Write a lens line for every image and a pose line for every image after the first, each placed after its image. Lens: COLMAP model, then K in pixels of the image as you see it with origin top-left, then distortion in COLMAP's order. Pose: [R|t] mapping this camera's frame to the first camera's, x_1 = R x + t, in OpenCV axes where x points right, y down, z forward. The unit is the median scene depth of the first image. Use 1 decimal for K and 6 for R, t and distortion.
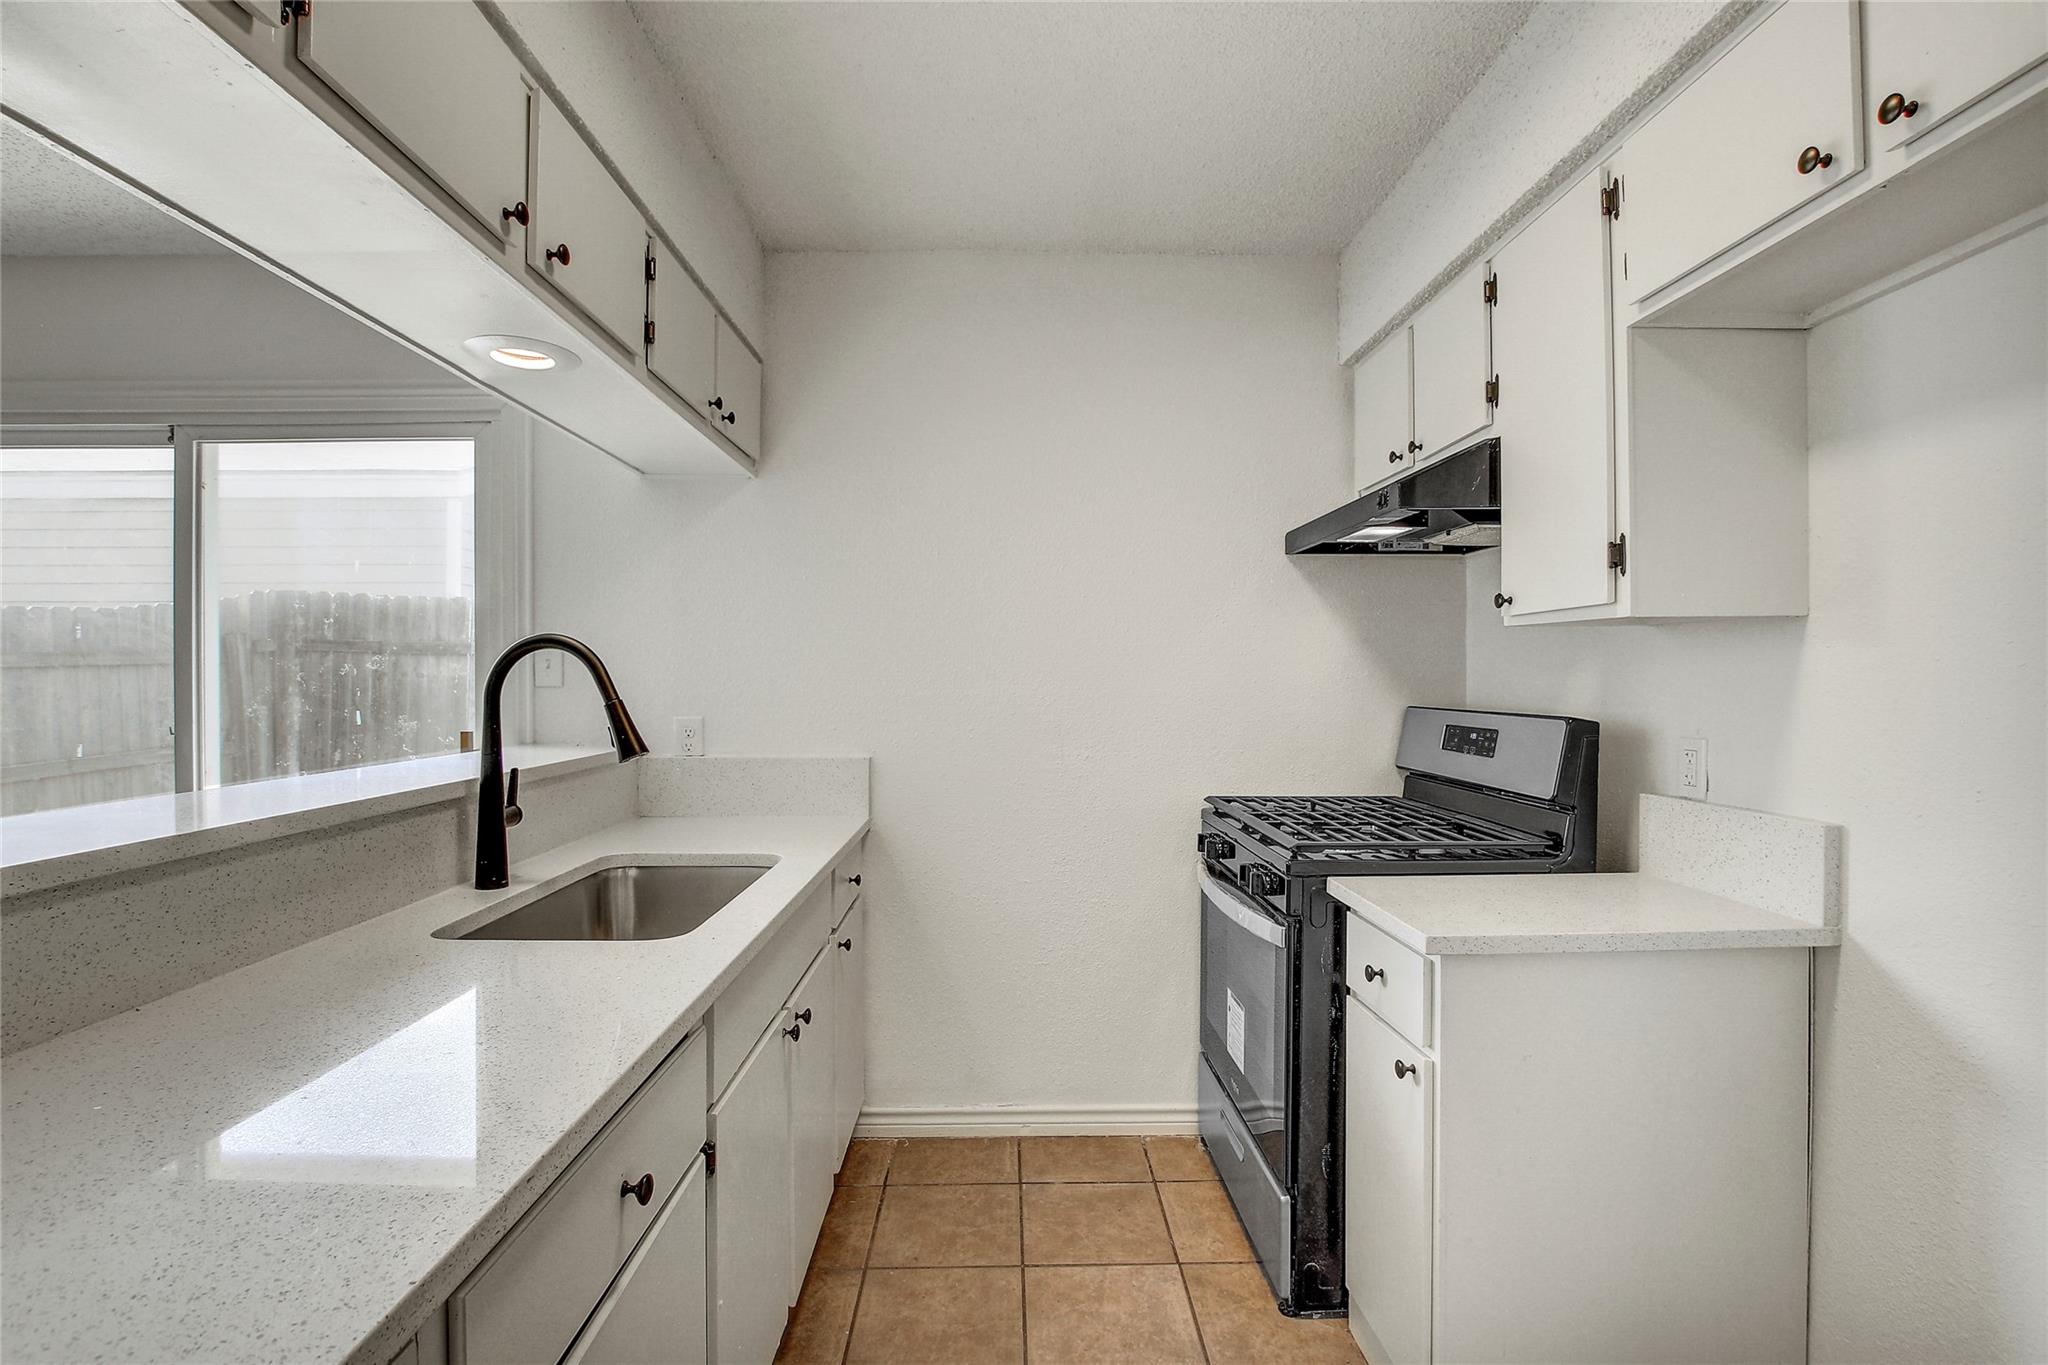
lens RADIAL K [[969.4, 0, 1030.5], [0, 969.4, 680.9], [0, 0, 1]] dist [-0.033071, 0.006319]
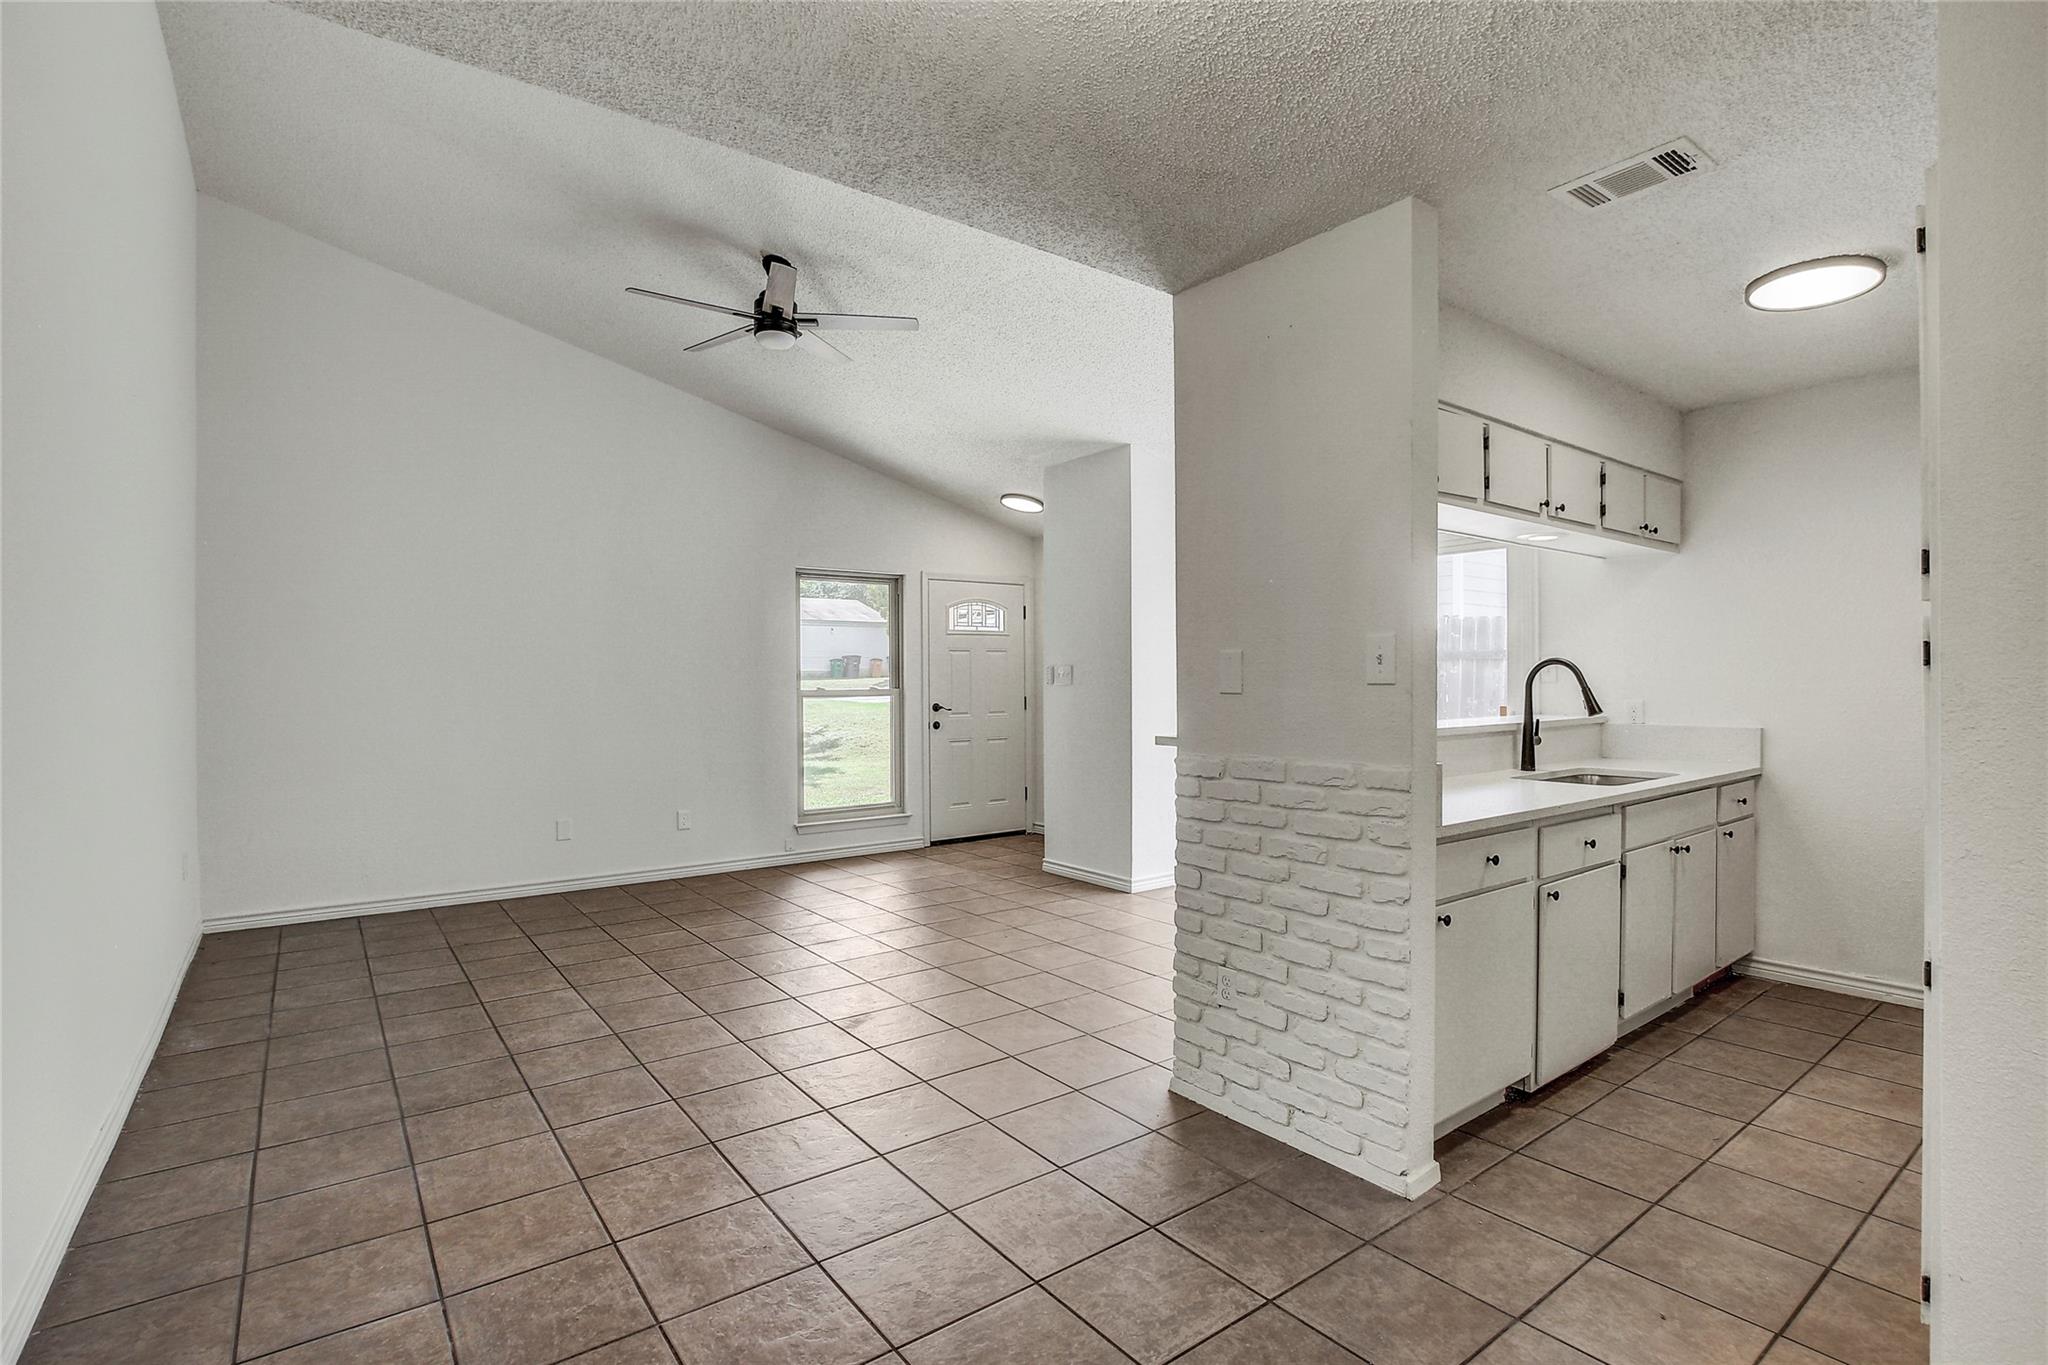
lens RADIAL K [[969.4, 0, 1026.3], [0, 969.4, 686.8], [0, 0, 1]] dist [-0.033071, 0.006319]
pose [[0.584029, 0.003309, -0.811726, 0.557630], [0.001027, 0.999988, 0.004815, 0.005667], [0.811732, -0.003646, 0.584019, -1.224990]]
